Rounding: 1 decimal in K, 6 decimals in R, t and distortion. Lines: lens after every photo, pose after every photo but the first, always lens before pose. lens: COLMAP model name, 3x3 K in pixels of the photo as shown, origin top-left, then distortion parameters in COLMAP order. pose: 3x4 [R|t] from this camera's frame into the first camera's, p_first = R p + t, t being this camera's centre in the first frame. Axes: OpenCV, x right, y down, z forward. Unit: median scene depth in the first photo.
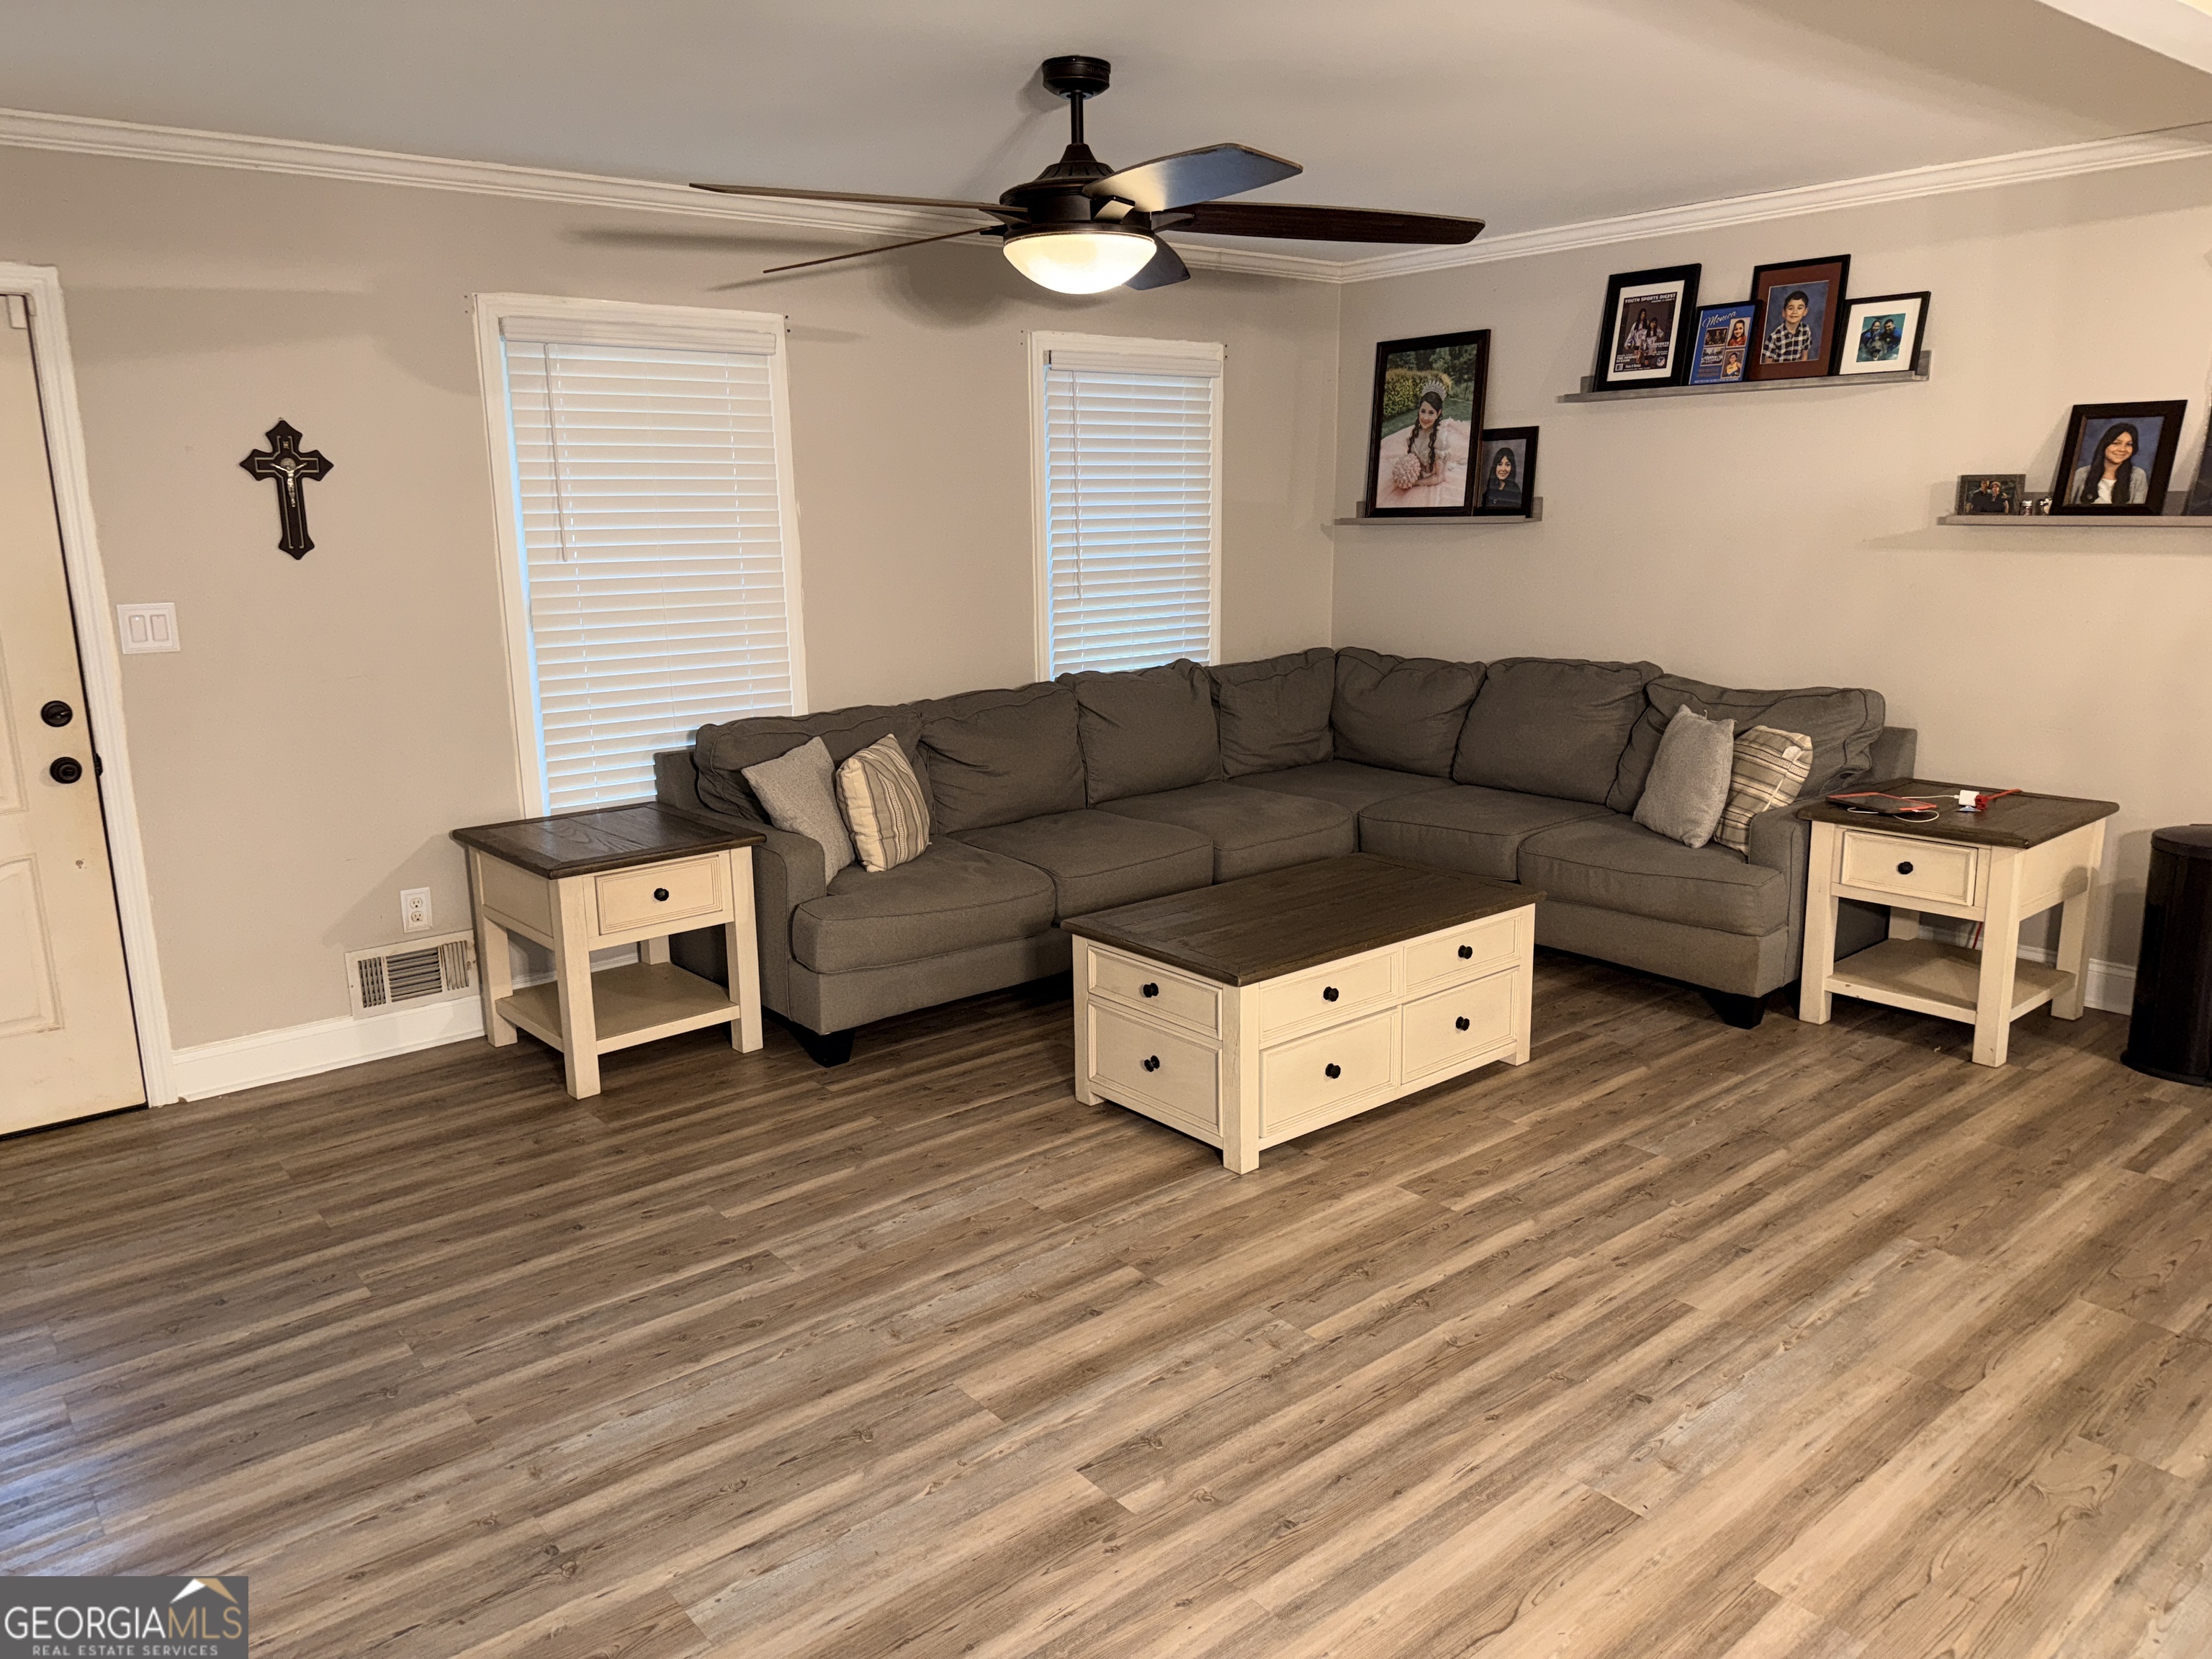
lens RADIAL K [[1641.6, 0, 1106.0], [0, 1641.6, 829.5], [0, 0, 1]] dist [0.060429, -0.103503]
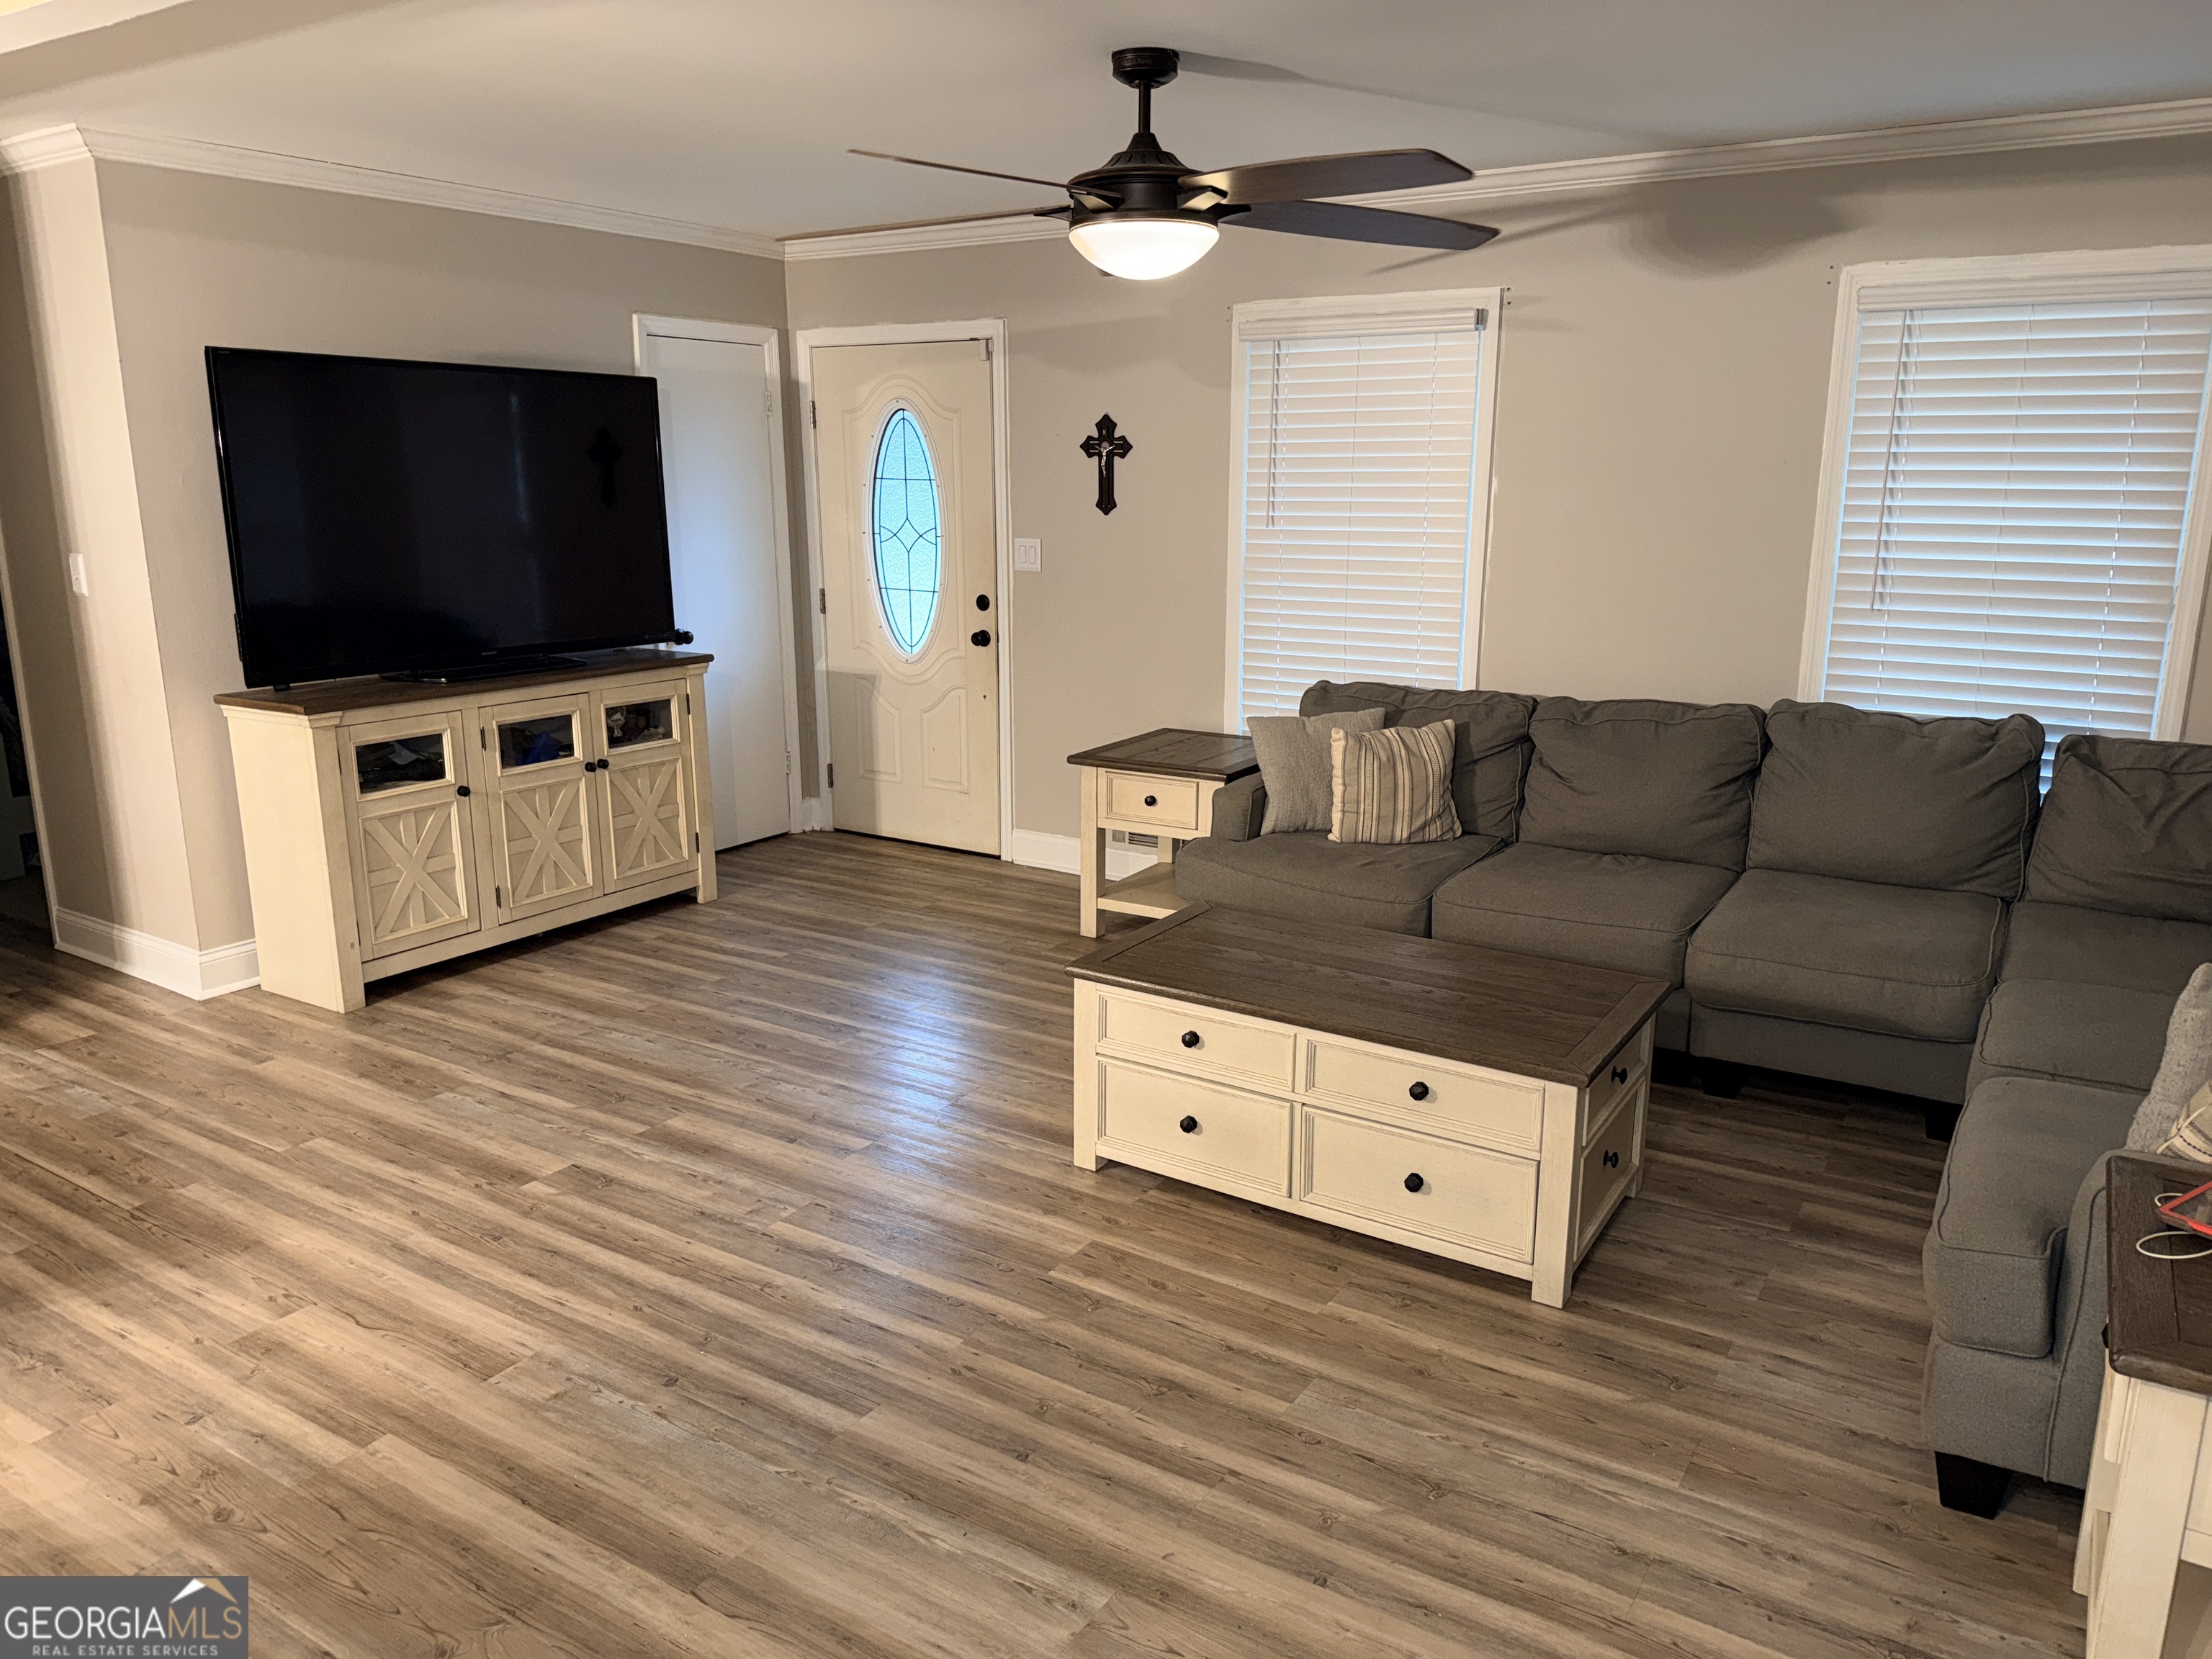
lens RADIAL K [[1553.0, 0, 1019.3], [0, 1553.0, 823.4], [0, 0, 1]] dist [0.107307, -0.181039]
pose [[0.257961, 0.233247, -0.937578, 0.955570], [-0.196223, 0.962844, 0.185545, -0.168413], [0.946019, 0.136111, 0.294145, 0.682576]]
